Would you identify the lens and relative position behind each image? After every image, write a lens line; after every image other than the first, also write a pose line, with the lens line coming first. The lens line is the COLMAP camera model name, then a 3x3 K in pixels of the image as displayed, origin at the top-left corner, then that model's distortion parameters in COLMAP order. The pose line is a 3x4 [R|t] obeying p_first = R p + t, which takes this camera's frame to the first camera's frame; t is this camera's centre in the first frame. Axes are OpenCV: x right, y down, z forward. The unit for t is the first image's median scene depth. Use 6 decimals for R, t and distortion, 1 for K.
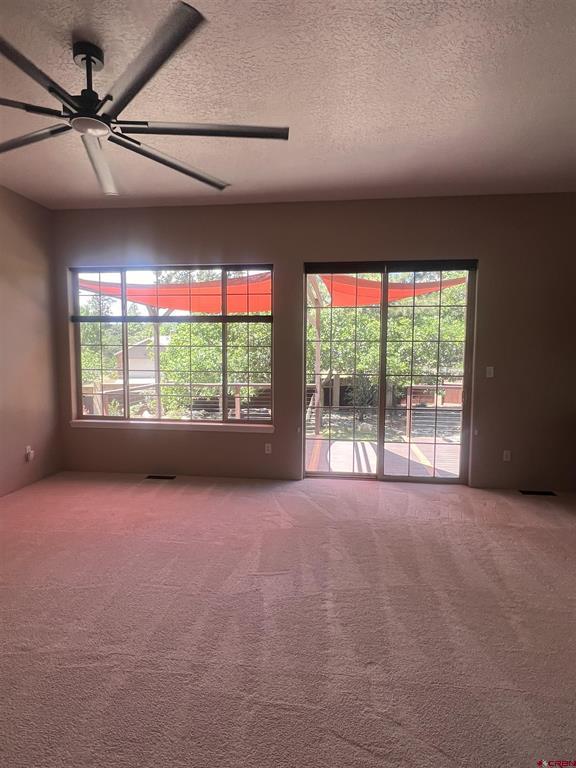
lens RADIAL K [[427.7, 0, 288.0], [0, 427.7, 384.0], [0, 0, 1]] dist [-0.002133, -0.000219]
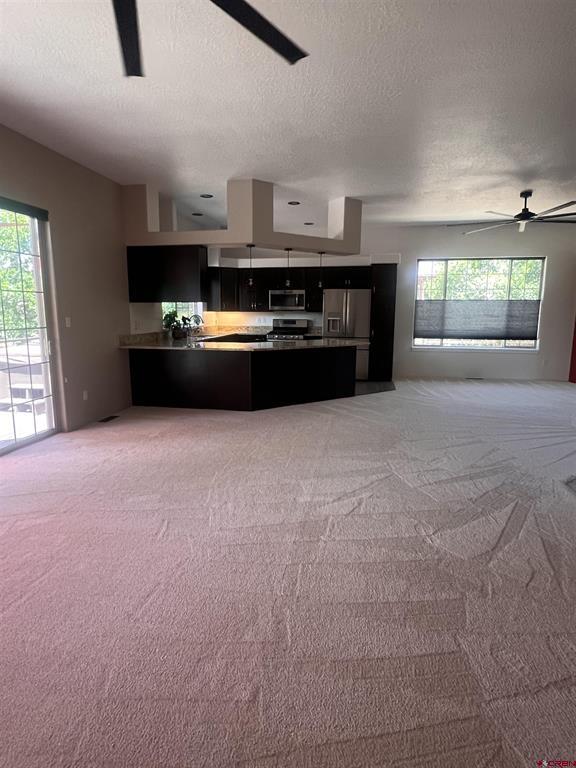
lens RADIAL K [[427.7, 0, 288.0], [0, 427.7, 384.0], [0, 0, 1]] dist [-0.002133, -0.000219]
pose [[0.051487, -0.177486, 0.982776, -0.593508], [0.067896, 0.982426, 0.173866, -0.025912], [-0.996363, 0.057775, 0.062632, 0.394719]]
